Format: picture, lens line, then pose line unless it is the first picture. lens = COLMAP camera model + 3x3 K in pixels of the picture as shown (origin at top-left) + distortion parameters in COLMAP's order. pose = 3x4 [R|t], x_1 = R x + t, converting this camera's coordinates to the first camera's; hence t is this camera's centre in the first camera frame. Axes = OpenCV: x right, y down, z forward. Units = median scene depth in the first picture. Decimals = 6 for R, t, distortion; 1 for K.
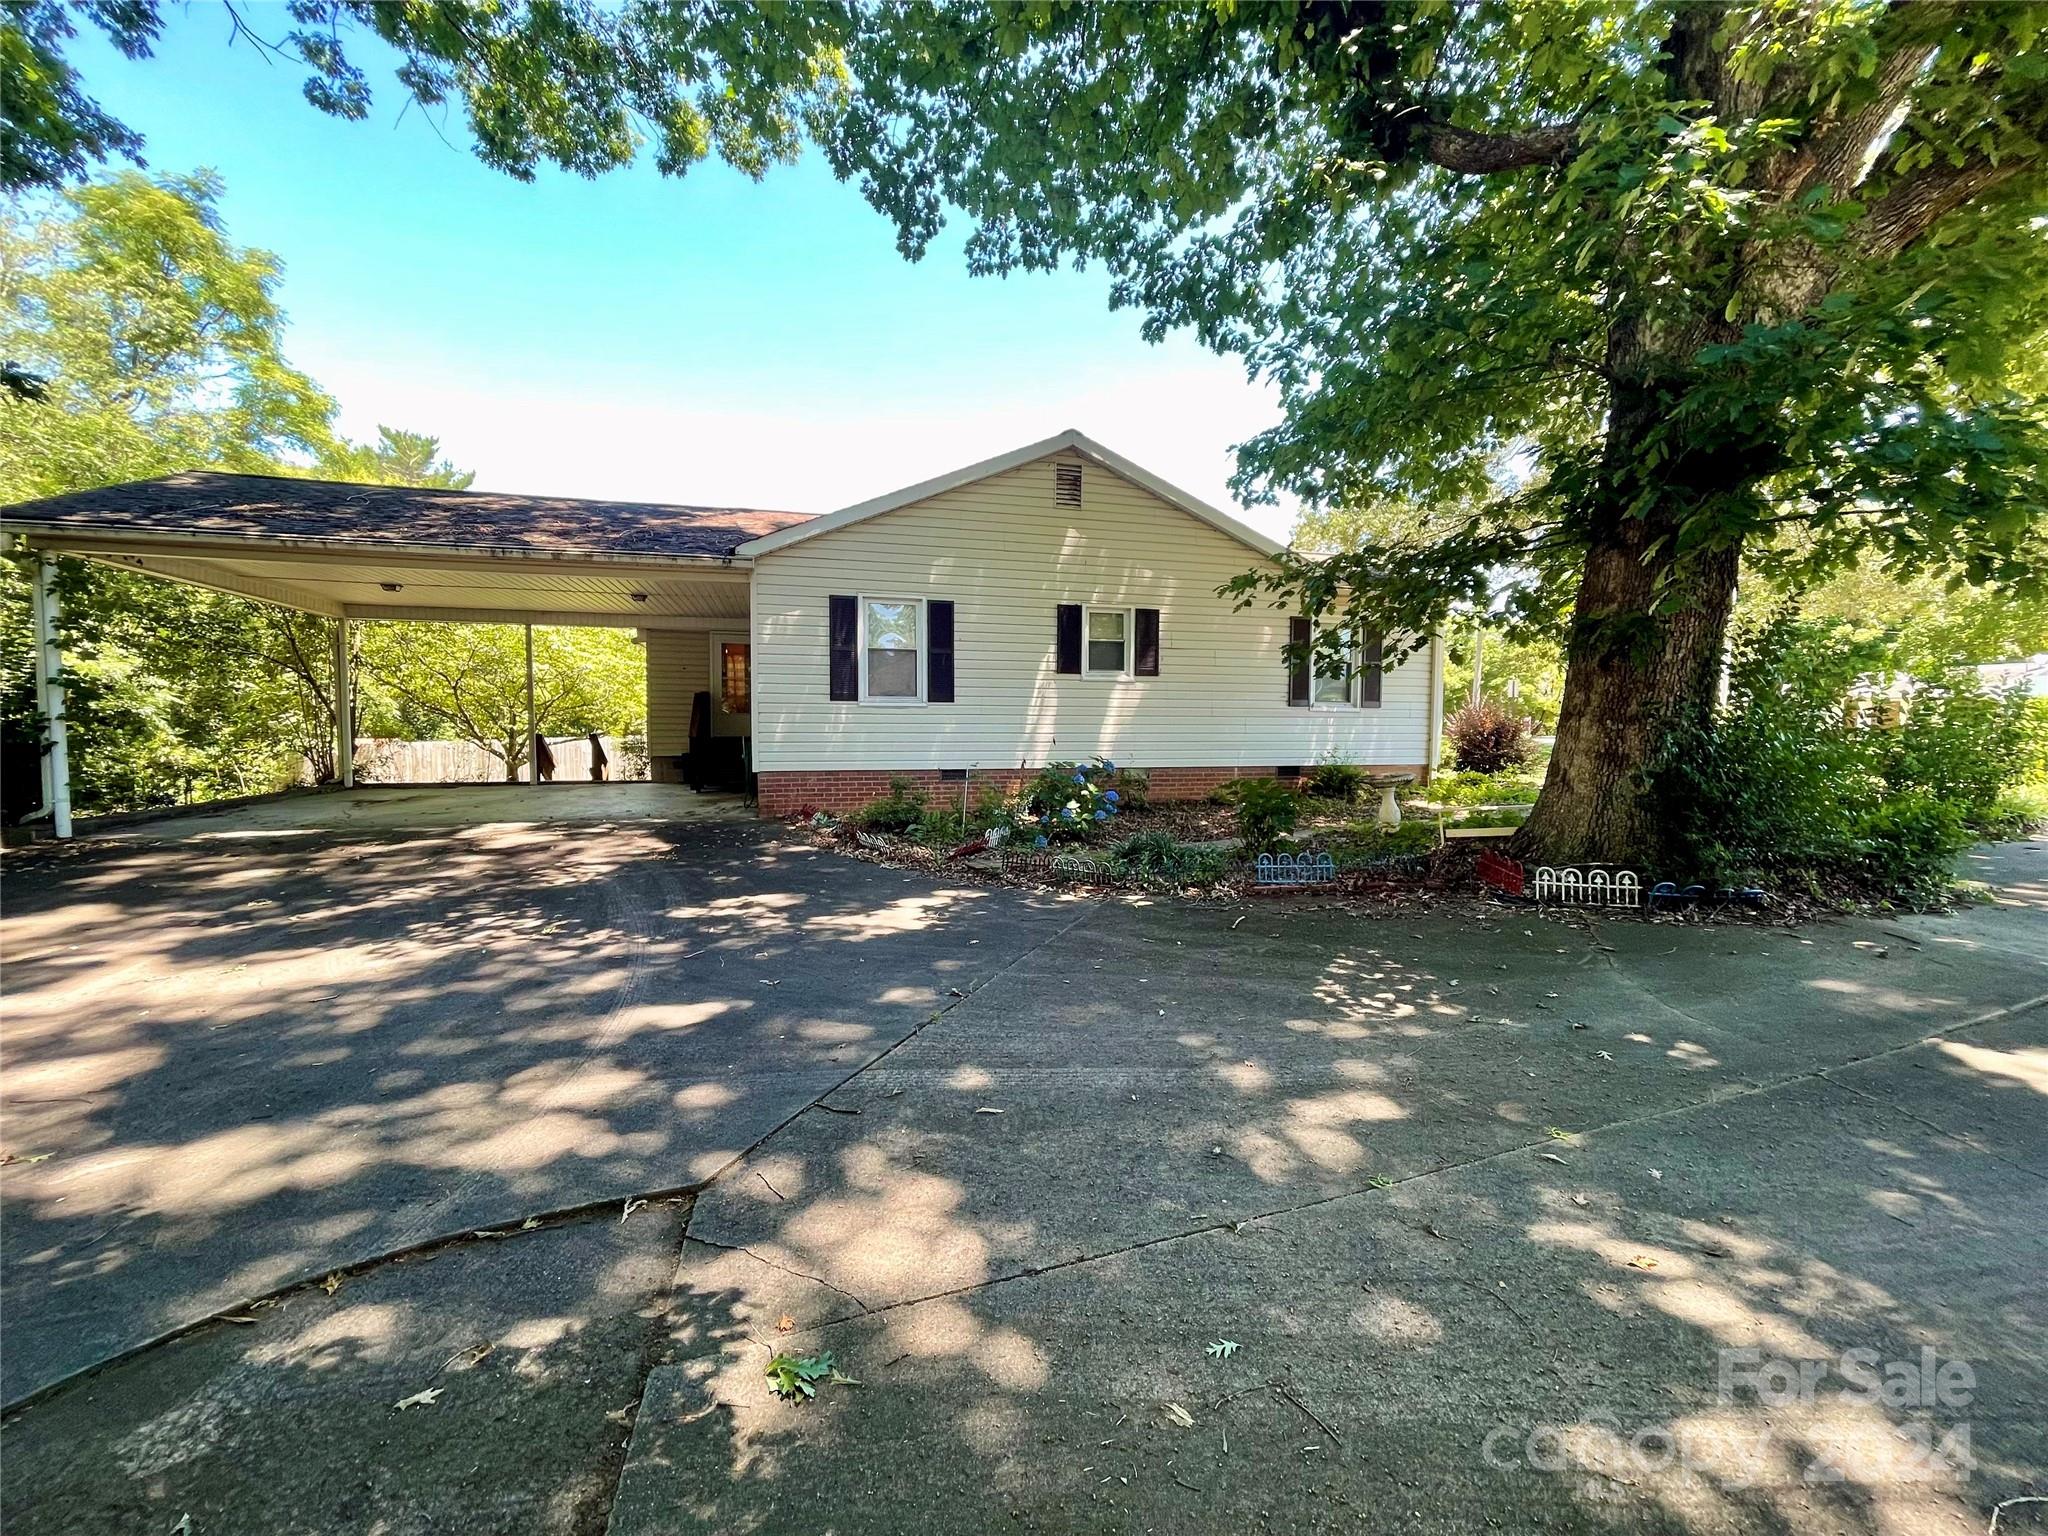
lens RADIAL K [[823.3, 0, 1012.0], [0, 823.3, 766.7], [0, 0, 1]] dist [-0.000967, 0.000335]
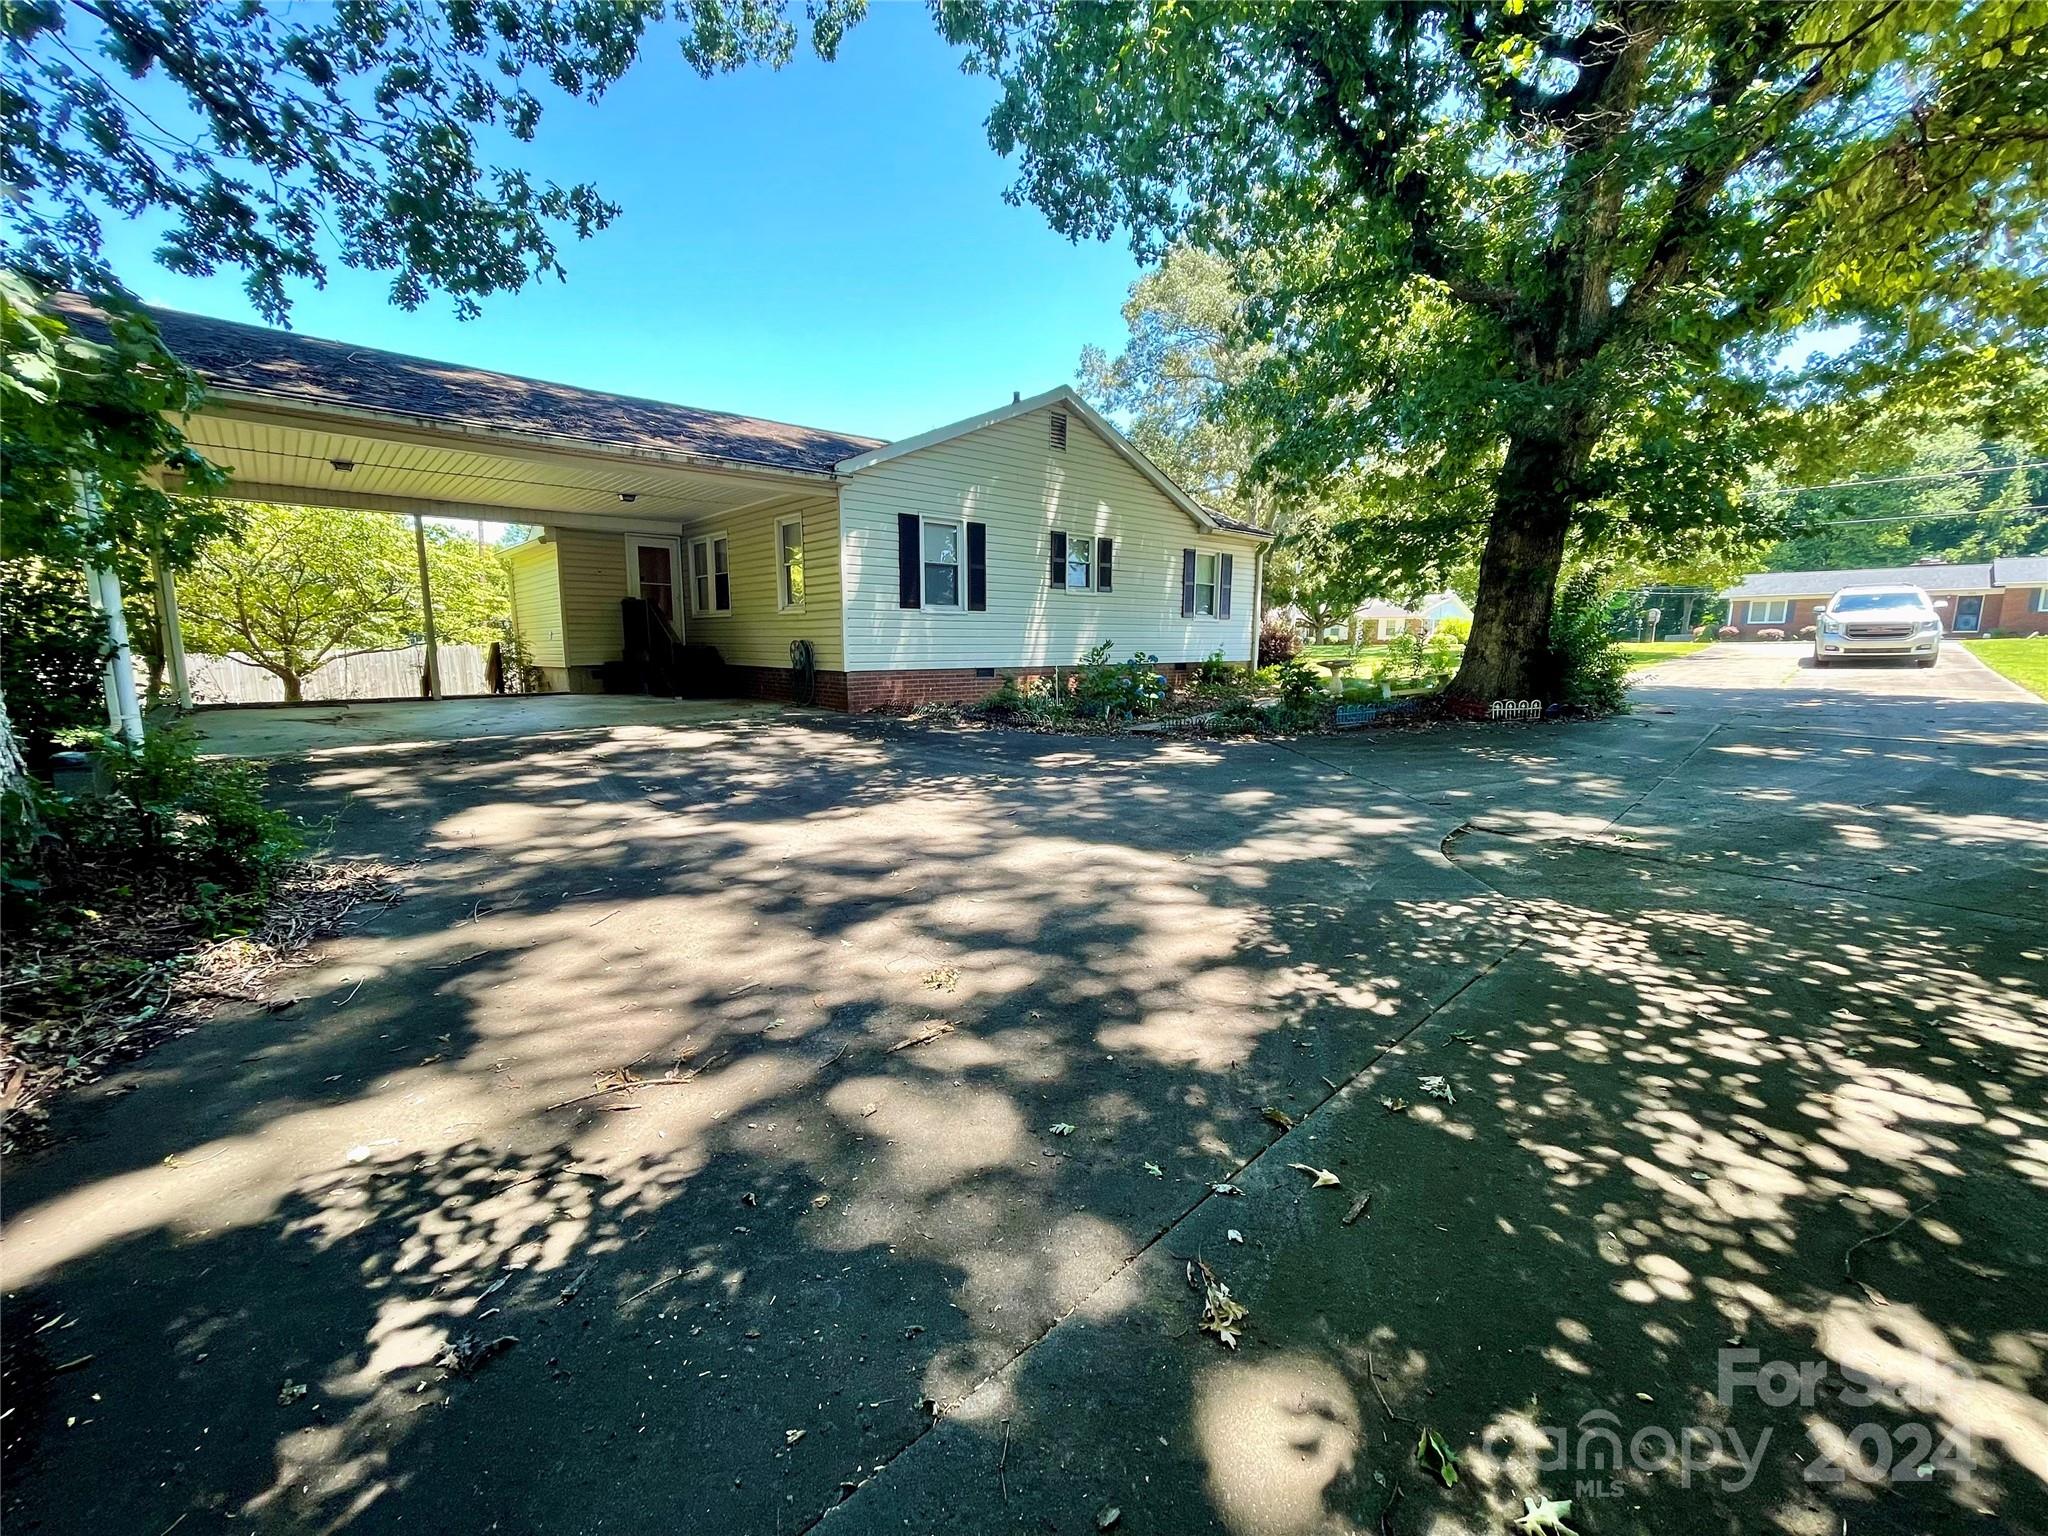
lens RADIAL K [[823.3, 0, 1023.8], [0, 823.3, 773.5], [0, 0, 1]] dist [-0.000967, 0.000335]
pose [[0.890103, -0.075371, 0.449484, -0.589201], [0.022899, 0.992381, 0.121059, 0.013266], [-0.455183, -0.097462, 0.885048, -0.110580]]
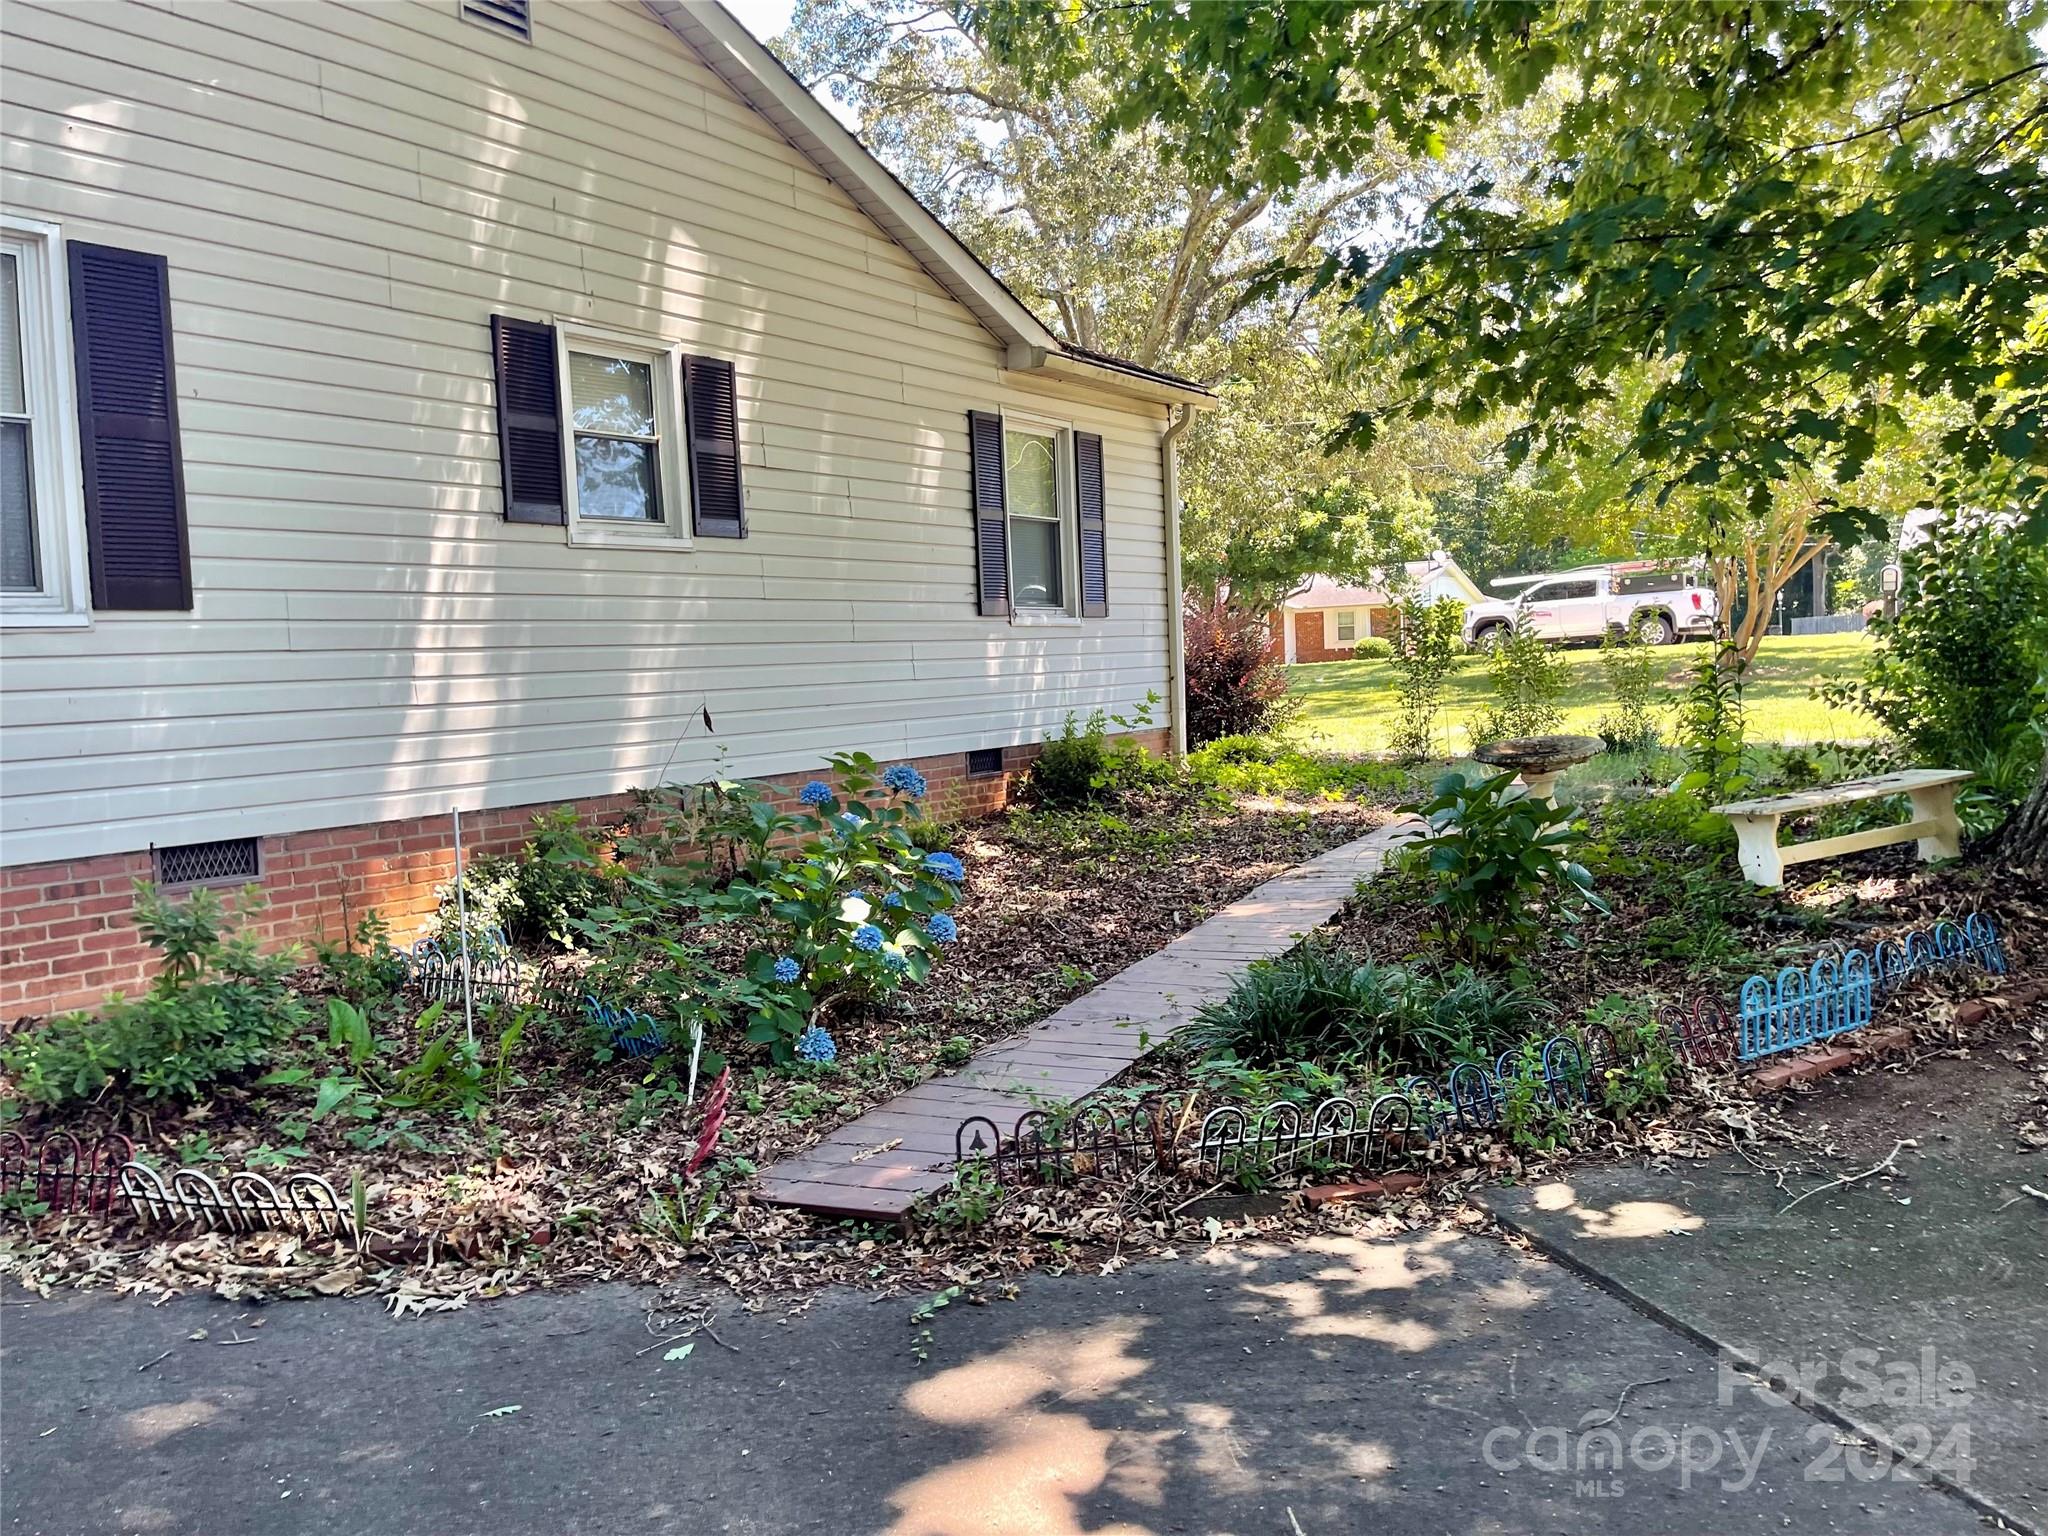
lens RADIAL K [[1494.6, 0, 1020.8], [0, 1494.6, 778.1], [0, 0, 1]] dist [-0.010841, -0.005729]
pose [[0.761845, -0.080430, 0.642747, -0.193613], [0.064189, 0.996751, 0.048647, -0.026762], [-0.644571, 0.004196, 0.764533, 0.419217]]
